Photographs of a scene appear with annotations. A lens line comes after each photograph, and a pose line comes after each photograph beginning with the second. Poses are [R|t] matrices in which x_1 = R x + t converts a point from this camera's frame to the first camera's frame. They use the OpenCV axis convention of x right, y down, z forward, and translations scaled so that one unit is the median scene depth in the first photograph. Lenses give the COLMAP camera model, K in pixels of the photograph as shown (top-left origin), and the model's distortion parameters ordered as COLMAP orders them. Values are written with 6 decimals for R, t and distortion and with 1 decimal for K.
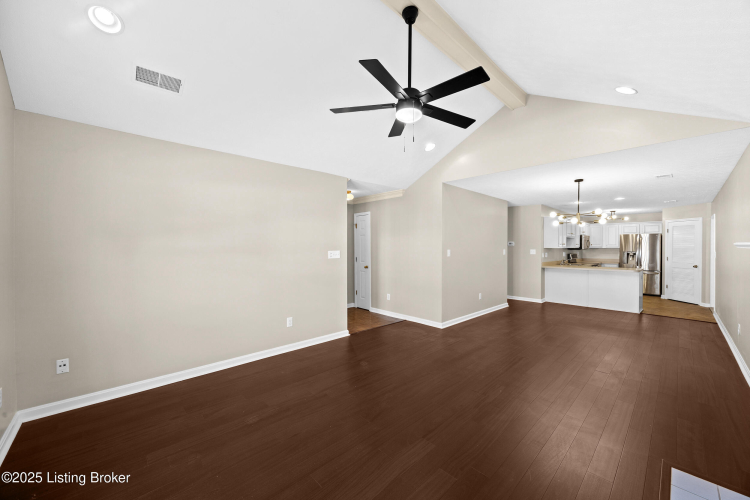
lens RADIAL K [[286.2, 0, 378.1], [0, 286.2, 248.2], [0, 0, 1]] dist [-0.007729, -0.000152]
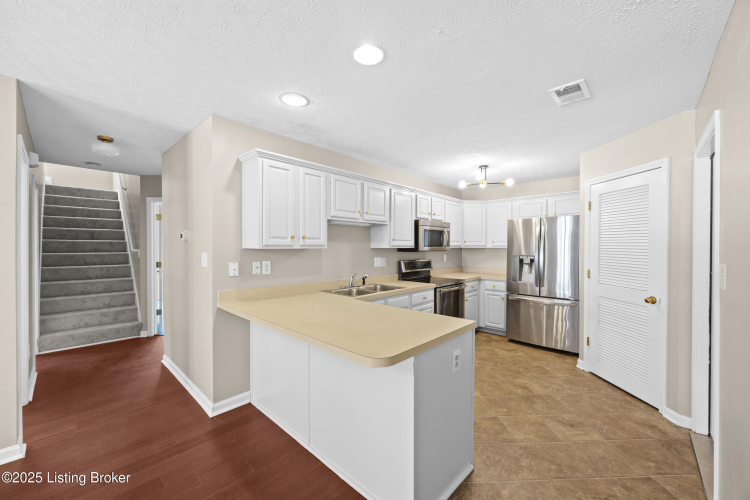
lens RADIAL K [[286.2, 0, 377.2], [0, 286.2, 252.0], [0, 0, 1]] dist [-0.007729, -0.000152]
pose [[0.998110, -0.003854, 0.061332, 0.650761], [0.003380, 0.999964, 0.007826, 0.002408], [-0.061360, -0.007603, 0.998087, 0.573787]]
